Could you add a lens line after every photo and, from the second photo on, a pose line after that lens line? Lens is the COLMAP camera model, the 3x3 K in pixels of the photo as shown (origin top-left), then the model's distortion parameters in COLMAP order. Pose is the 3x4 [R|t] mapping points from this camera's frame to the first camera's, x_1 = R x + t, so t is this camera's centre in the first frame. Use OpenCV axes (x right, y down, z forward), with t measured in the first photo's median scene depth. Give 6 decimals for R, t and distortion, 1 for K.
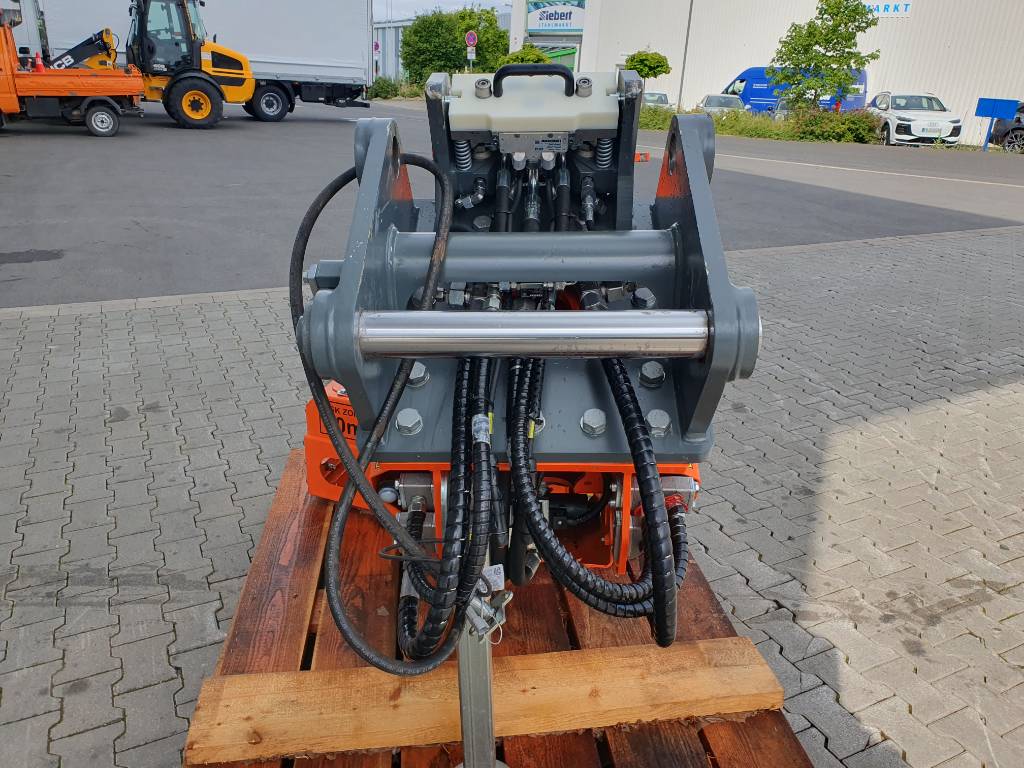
lens RADIAL K [[799.2, 0, 506.4], [0, 799.2, 384.7], [0, 0, 1]] dist [0.000414, 0.035789]
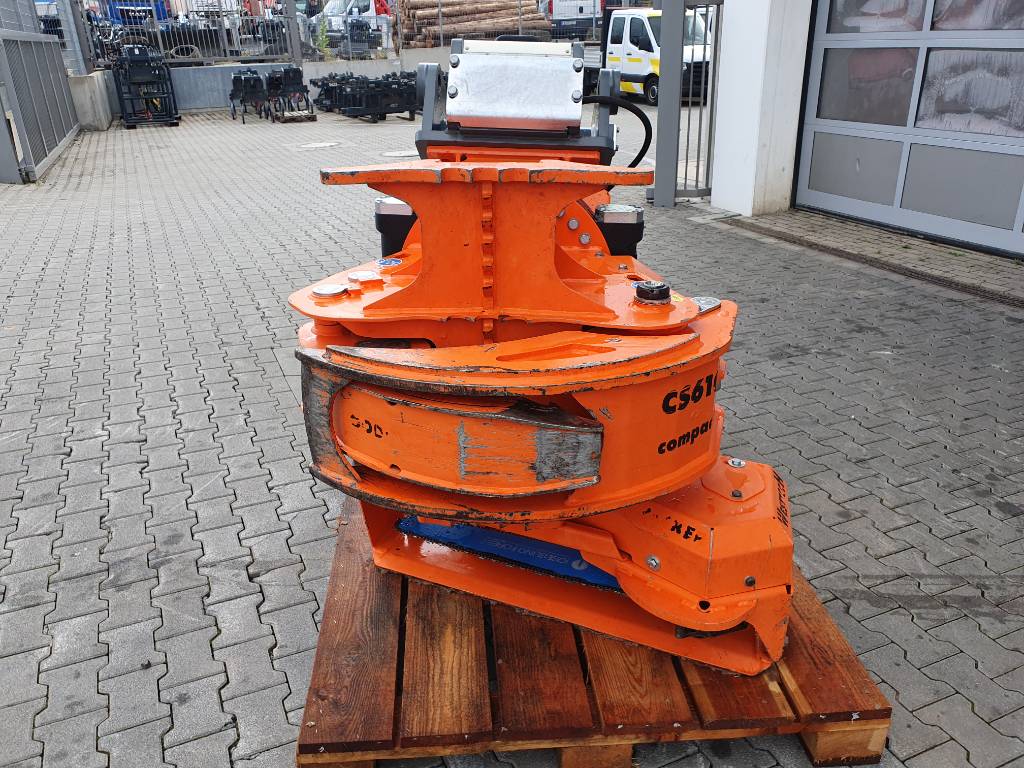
lens RADIAL K [[804.2, 0, 506.2], [0, 804.2, 383.4], [0, 0, 1]] dist [-0.008753, 0.055125]
pose [[-0.999628, -0.022615, 0.015236, 0.017604], [-0.005076, 0.703284, 0.710891, -0.910372], [-0.026792, 0.710550, -0.703137, 2.260639]]
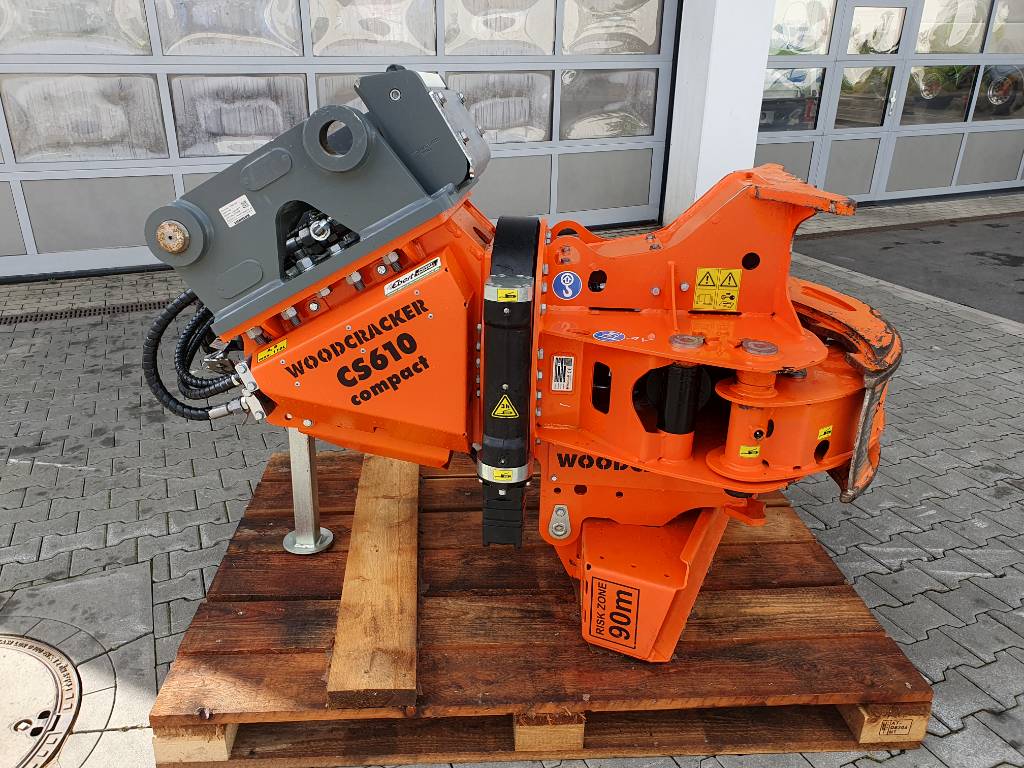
lens RADIAL K [[796.6, 0, 499.9], [0, 796.6, 386.1], [0, 0, 1]] dist [0.021182, -0.000012]
pose [[-0.037607, 0.358154, -0.932905, 1.219308], [-0.382293, 0.857392, 0.344574, -0.395666], [0.923275, 0.369601, 0.104676, 1.027481]]
